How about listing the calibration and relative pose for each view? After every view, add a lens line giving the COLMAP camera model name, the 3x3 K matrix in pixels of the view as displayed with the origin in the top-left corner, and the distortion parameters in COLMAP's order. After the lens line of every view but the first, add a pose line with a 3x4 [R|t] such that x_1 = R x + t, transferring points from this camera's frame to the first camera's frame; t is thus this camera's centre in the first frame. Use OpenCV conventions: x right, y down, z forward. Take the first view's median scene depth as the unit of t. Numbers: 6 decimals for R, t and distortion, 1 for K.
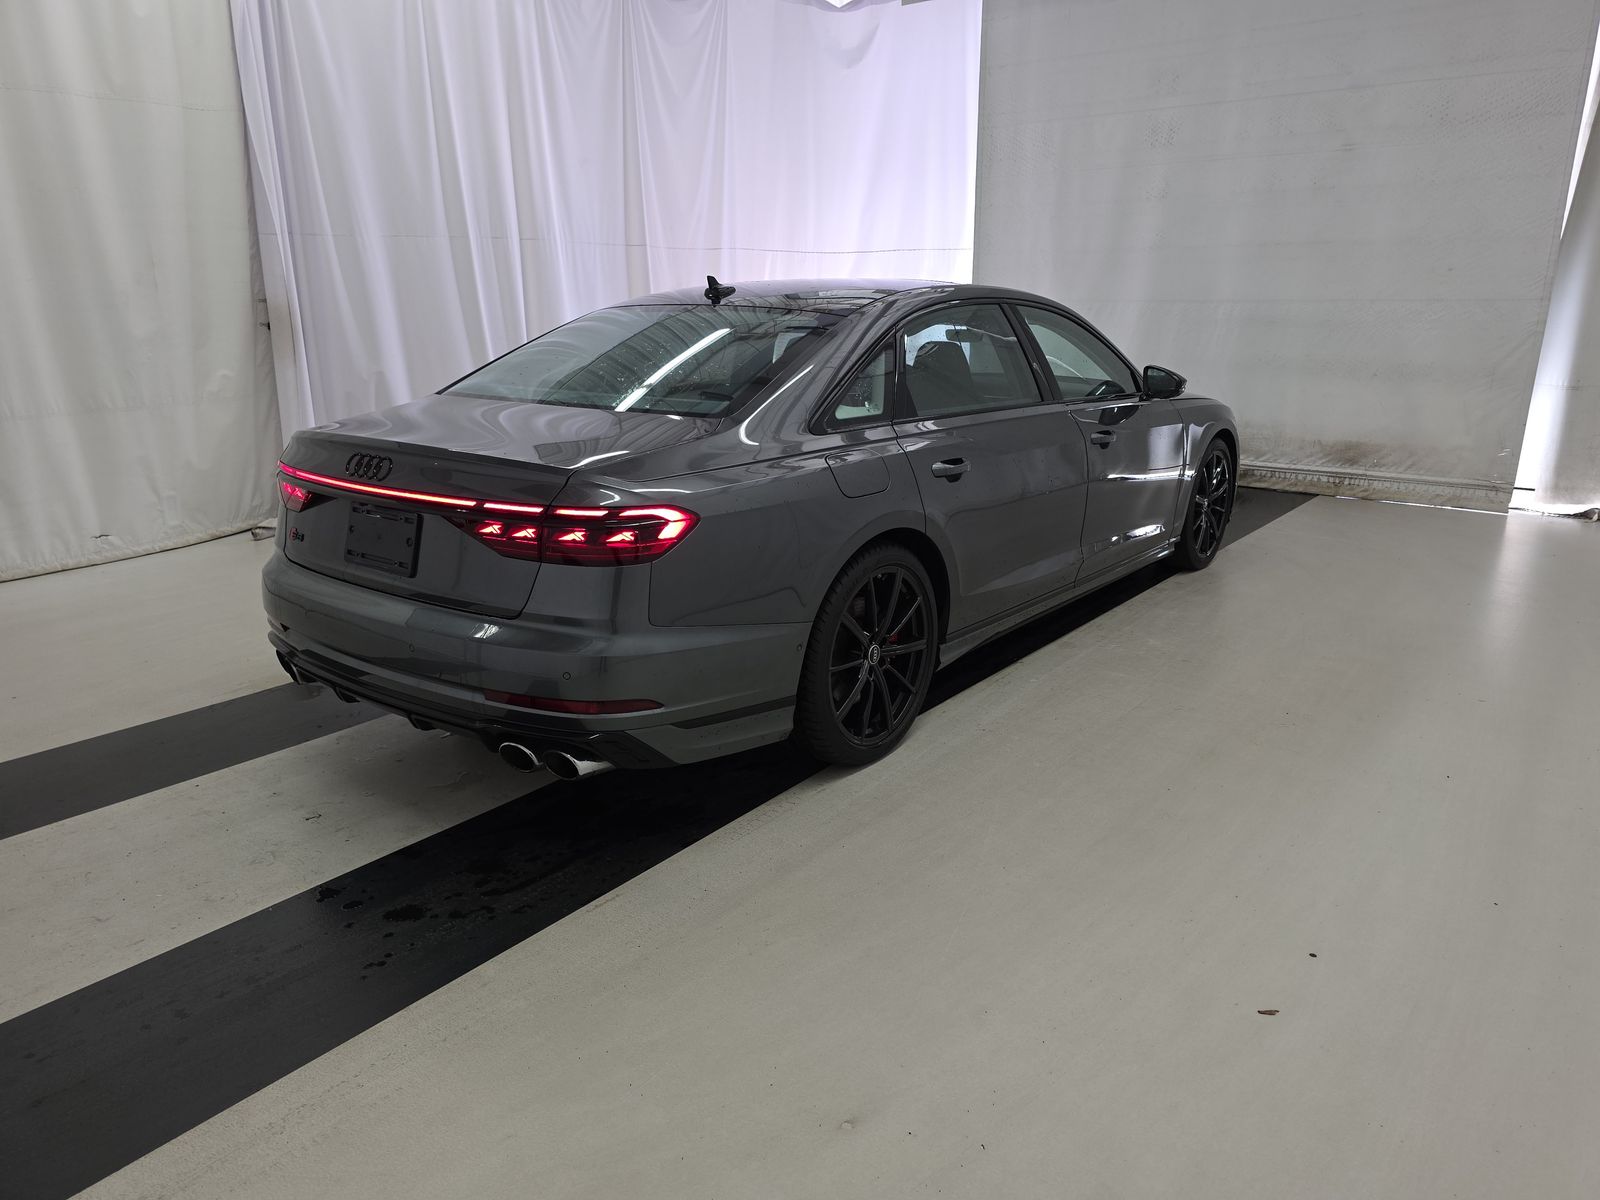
lens RADIAL K [[1044.5, 0, 800.0], [0, 1044.5, 600.0], [0, 0, 1]] dist [0.035878, -0.006844]
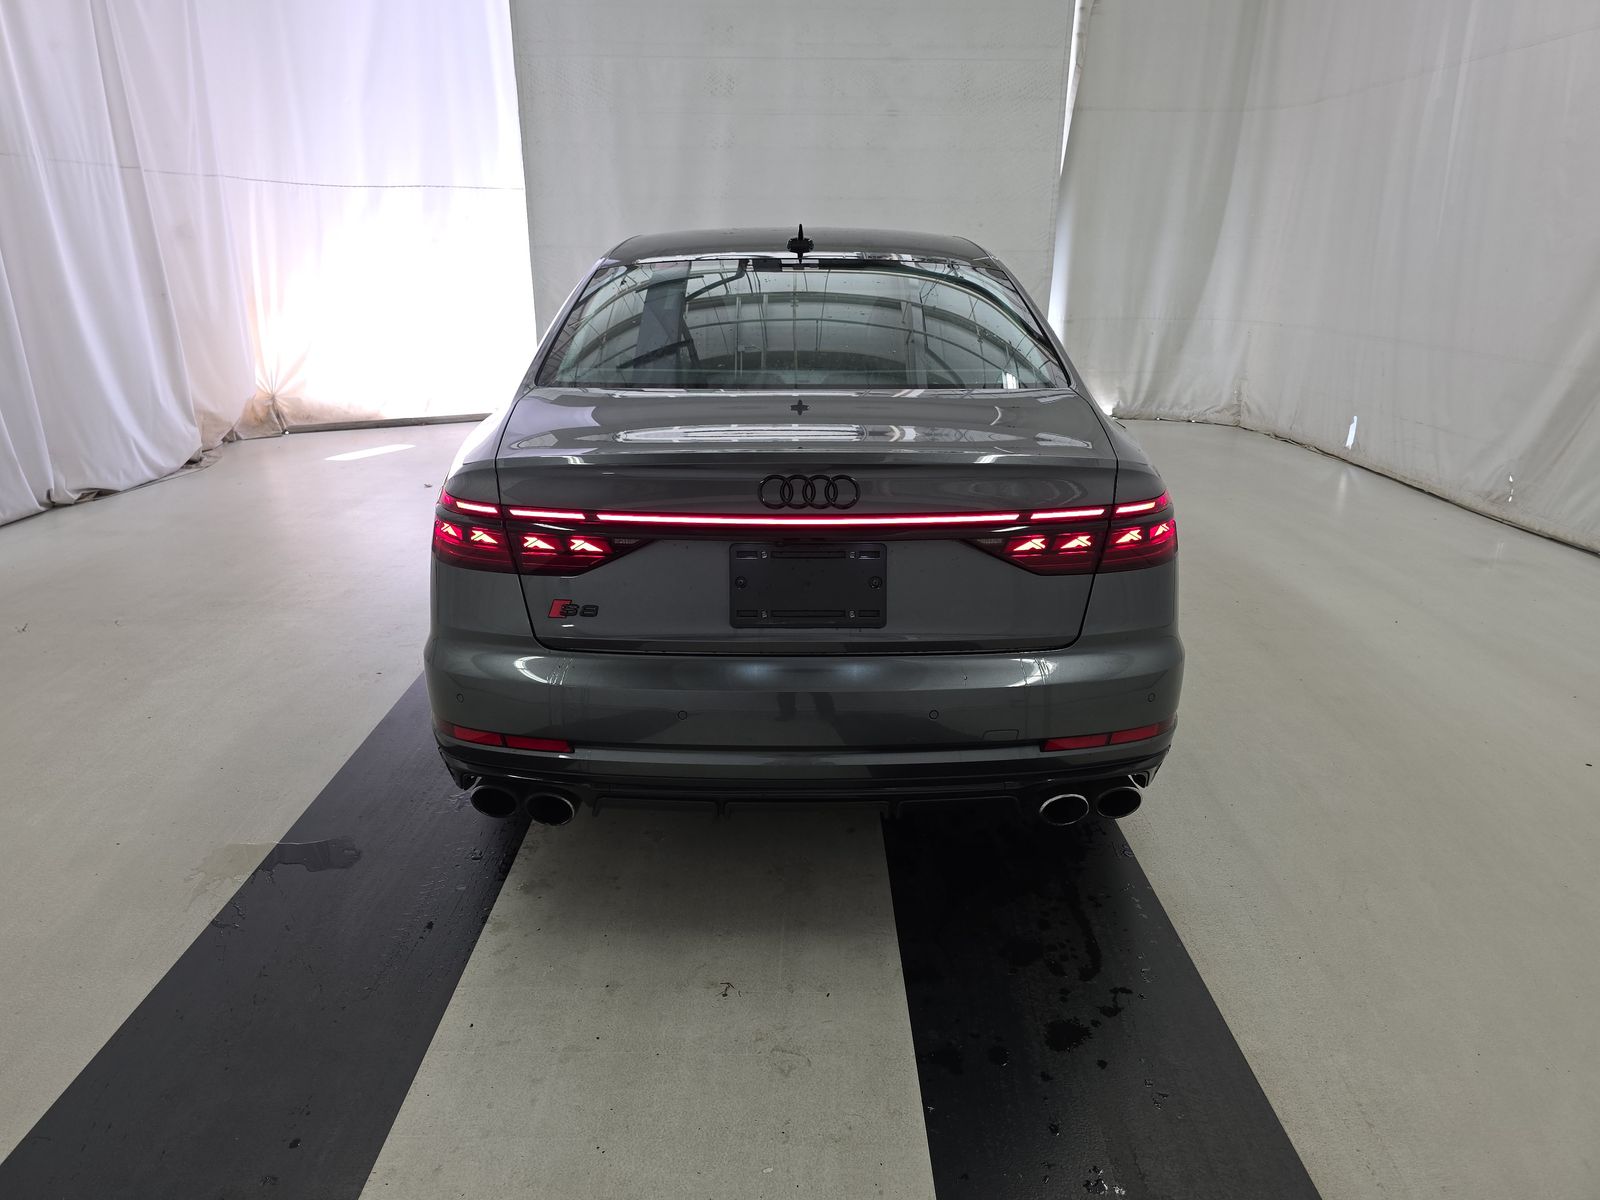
lens RADIAL K [[1044.5, 0, 800.0], [0, 1044.5, 600.0], [0, 0, 1]] dist [0.035878, -0.006844]
pose [[0.799615, -0.191077, 0.569302, -0.828890], [0.163683, 0.981481, 0.099517, -0.124660], [-0.577775, 0.013609, 0.816083, 0.410573]]
